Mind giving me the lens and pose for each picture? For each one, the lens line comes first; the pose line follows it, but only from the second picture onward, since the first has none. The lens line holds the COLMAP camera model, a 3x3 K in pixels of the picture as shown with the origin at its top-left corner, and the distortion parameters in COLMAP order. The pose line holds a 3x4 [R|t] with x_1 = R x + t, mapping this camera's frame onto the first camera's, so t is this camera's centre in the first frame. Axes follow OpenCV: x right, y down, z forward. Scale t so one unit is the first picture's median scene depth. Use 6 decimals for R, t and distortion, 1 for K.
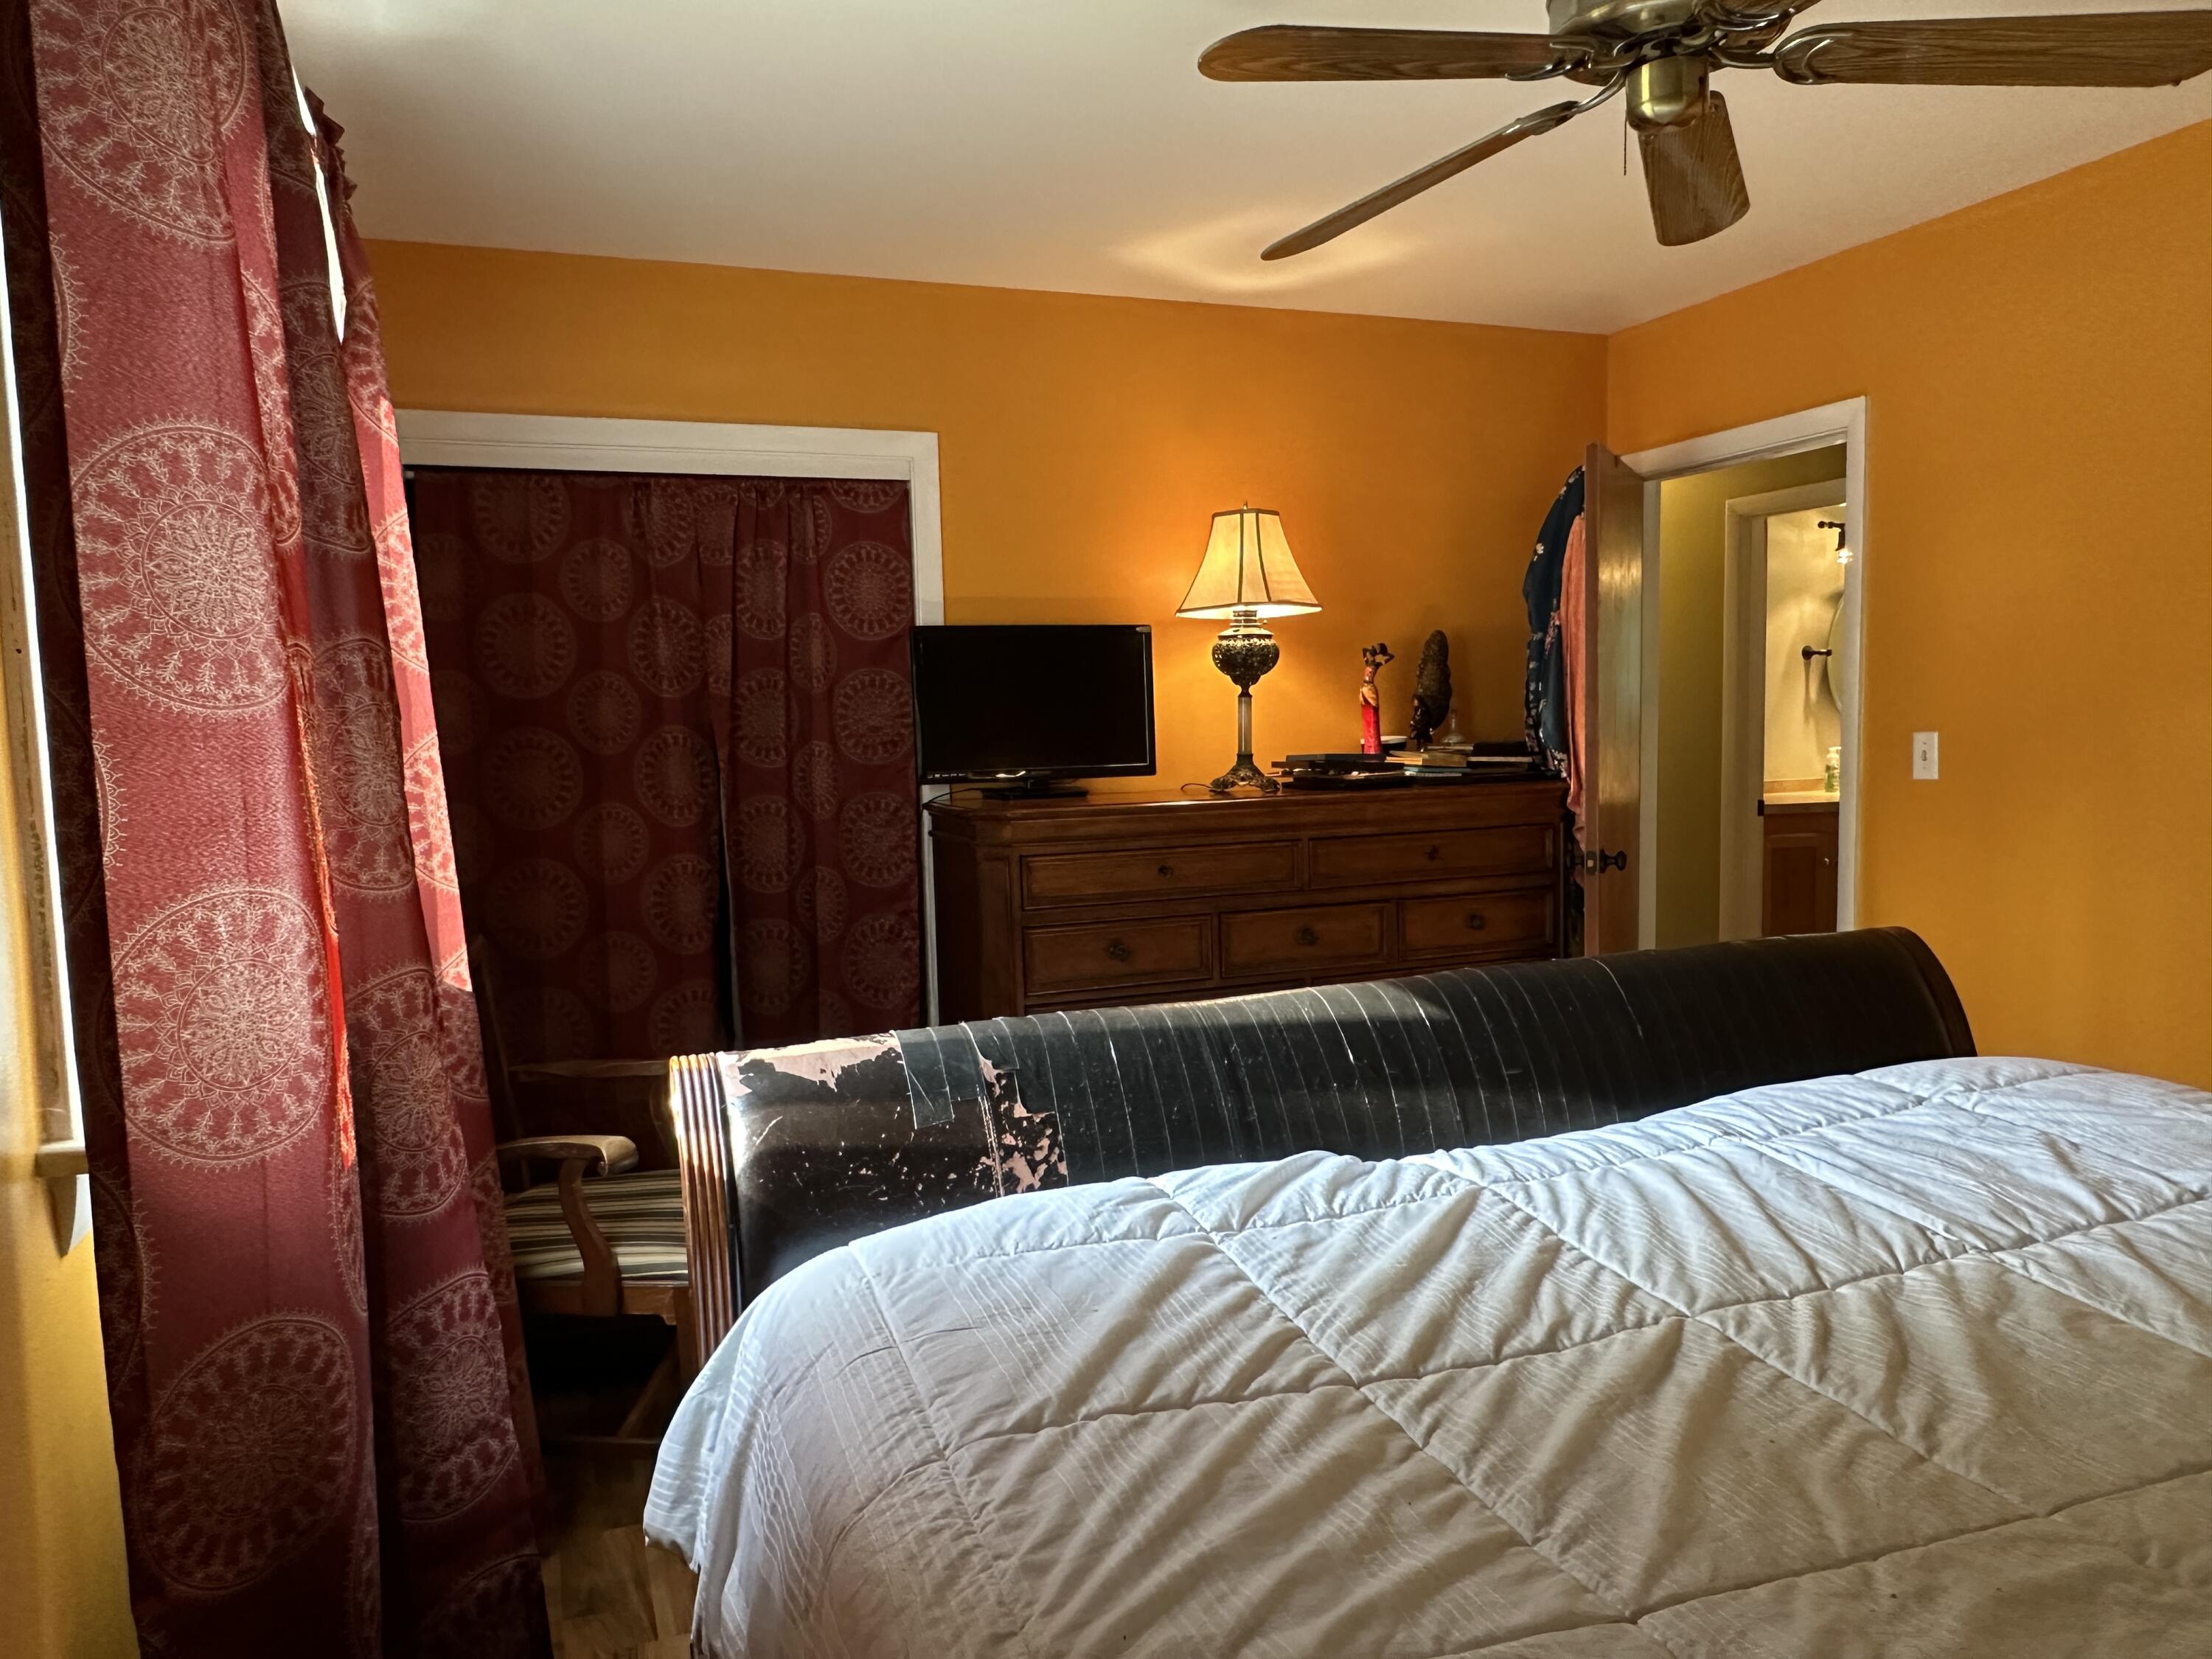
lens RADIAL K [[1530.1, 0, 1105.9], [0, 1530.1, 852.8], [0, 0, 1]] dist [-0.009110, -0.002657]
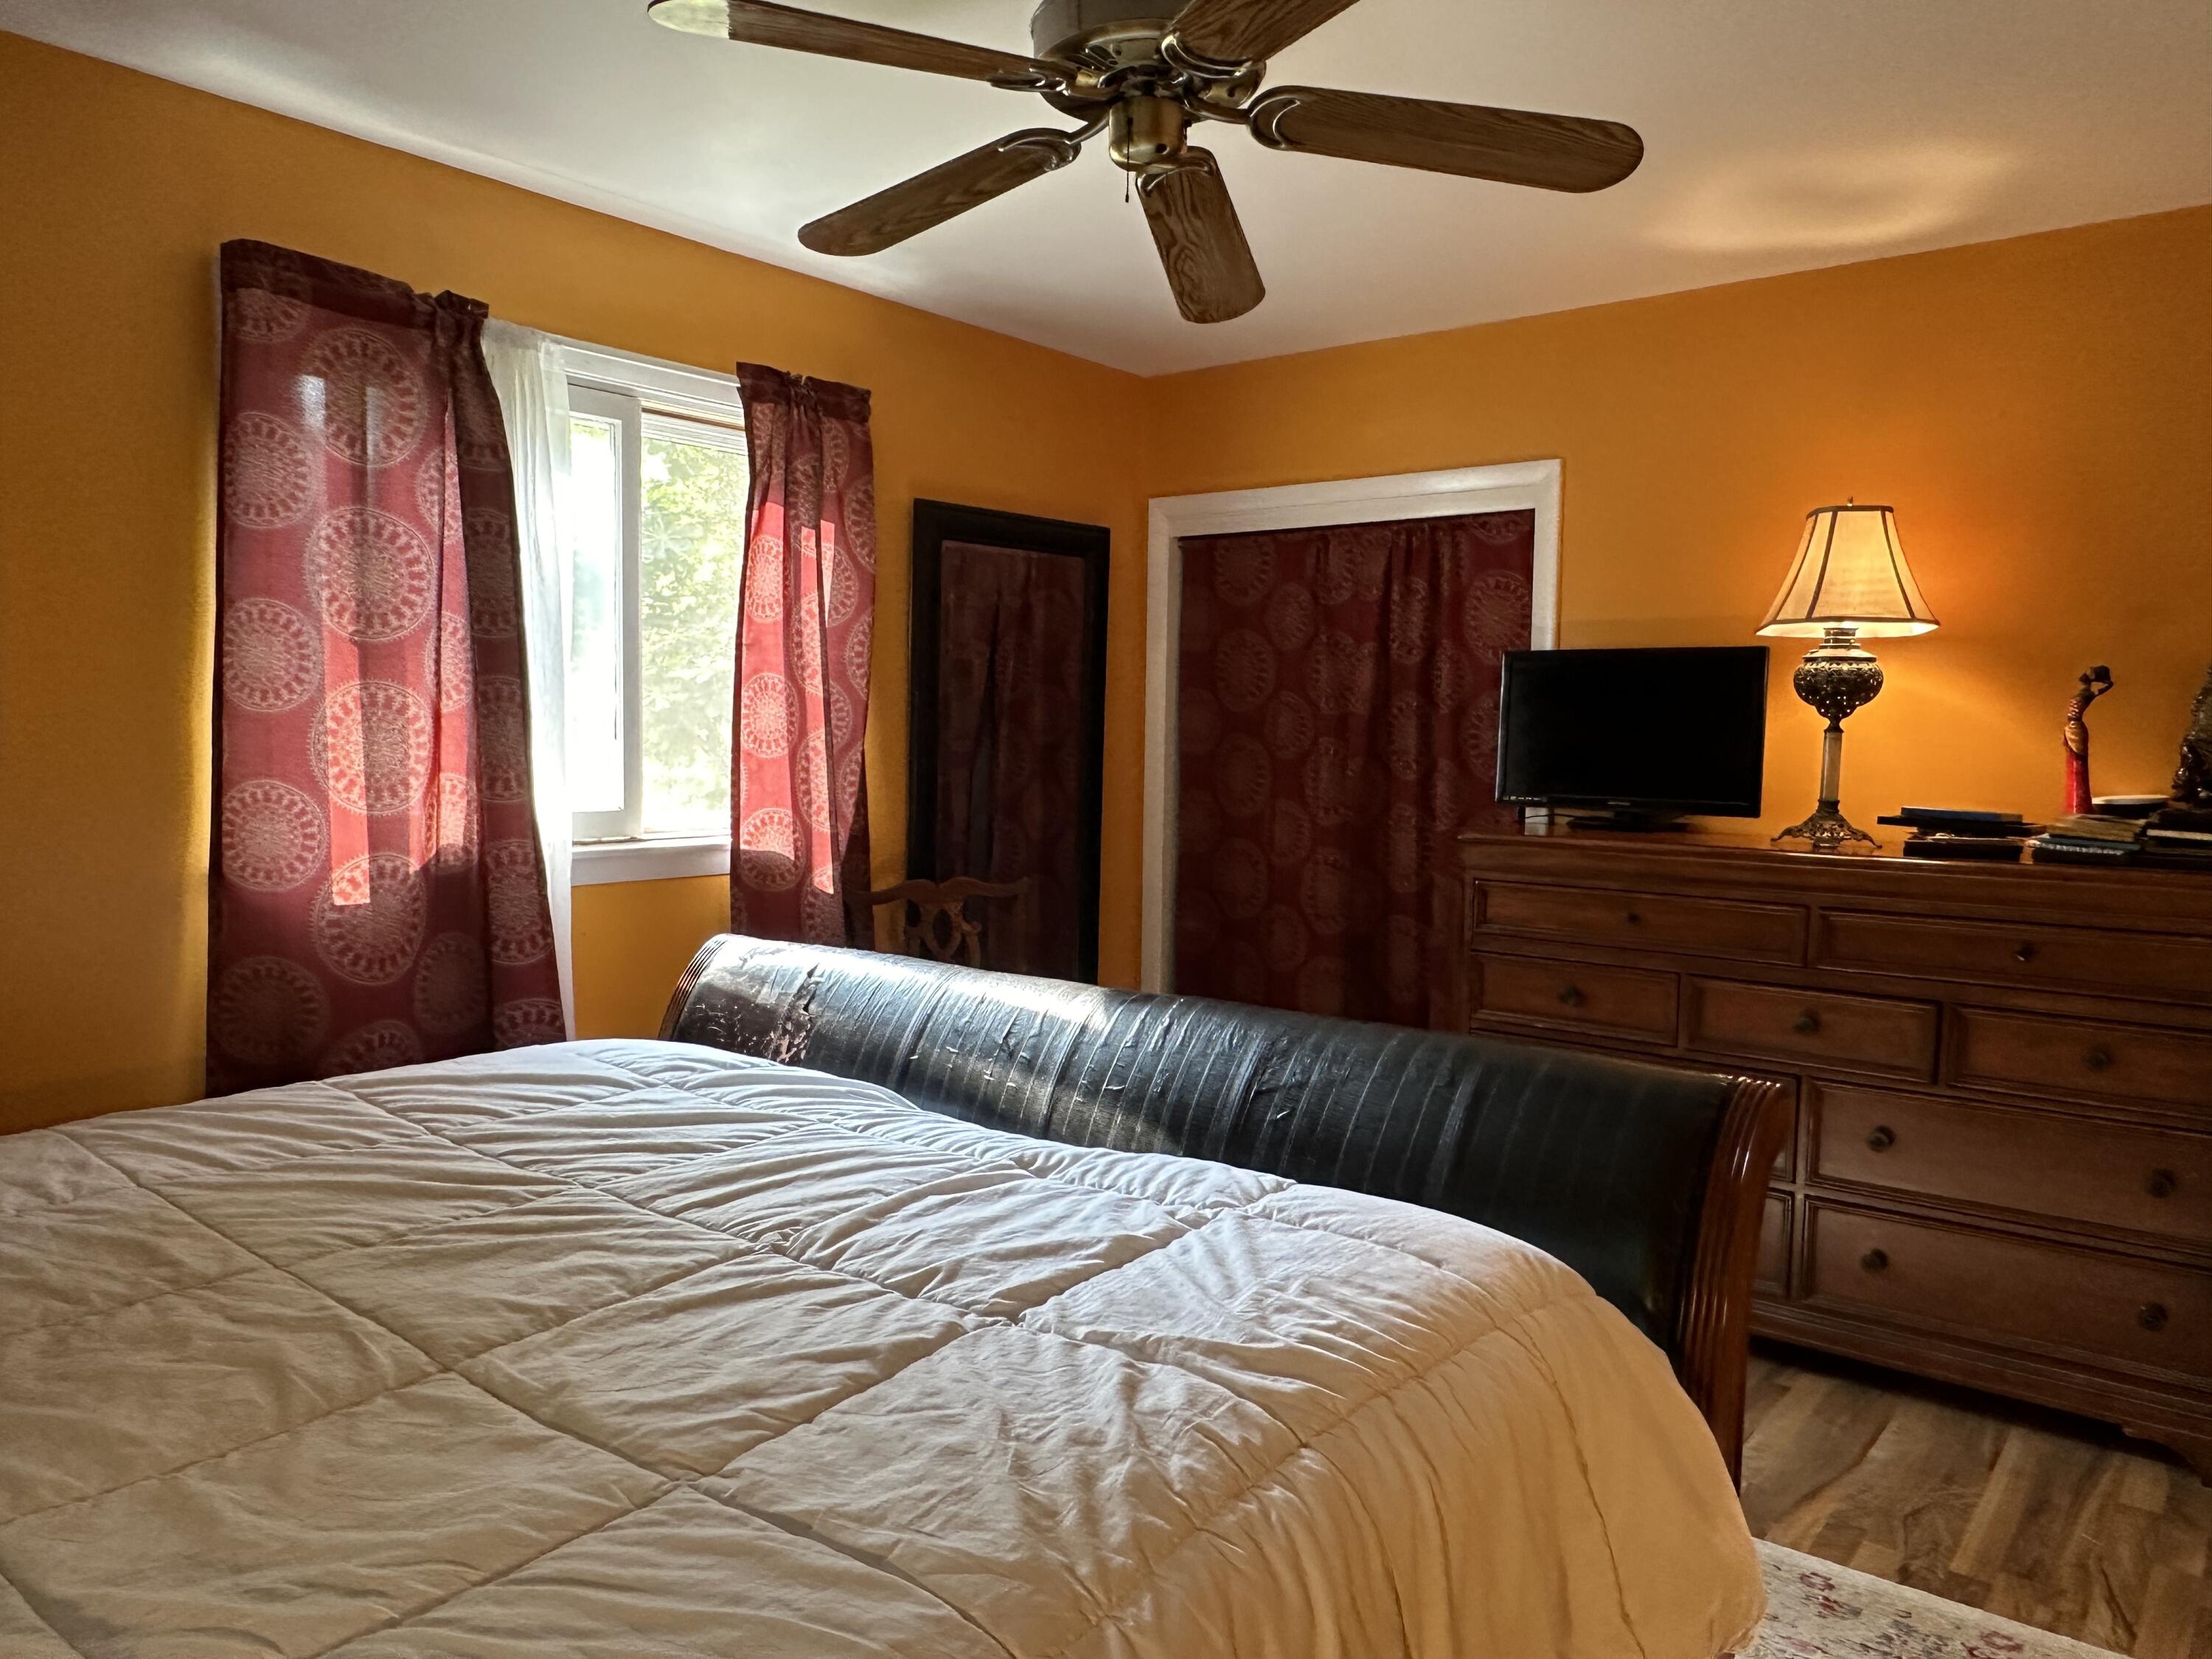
lens RADIAL K [[1531.7, 0, 1106.0], [0, 1531.7, 829.5], [0, 0, 1]] dist [-0.002233, 0.002296]
pose [[0.504533, 0.090611, -0.858625, 0.626344], [-0.108880, 0.993216, 0.040836, -0.041148], [0.856500, 0.072885, 0.510976, 0.246017]]
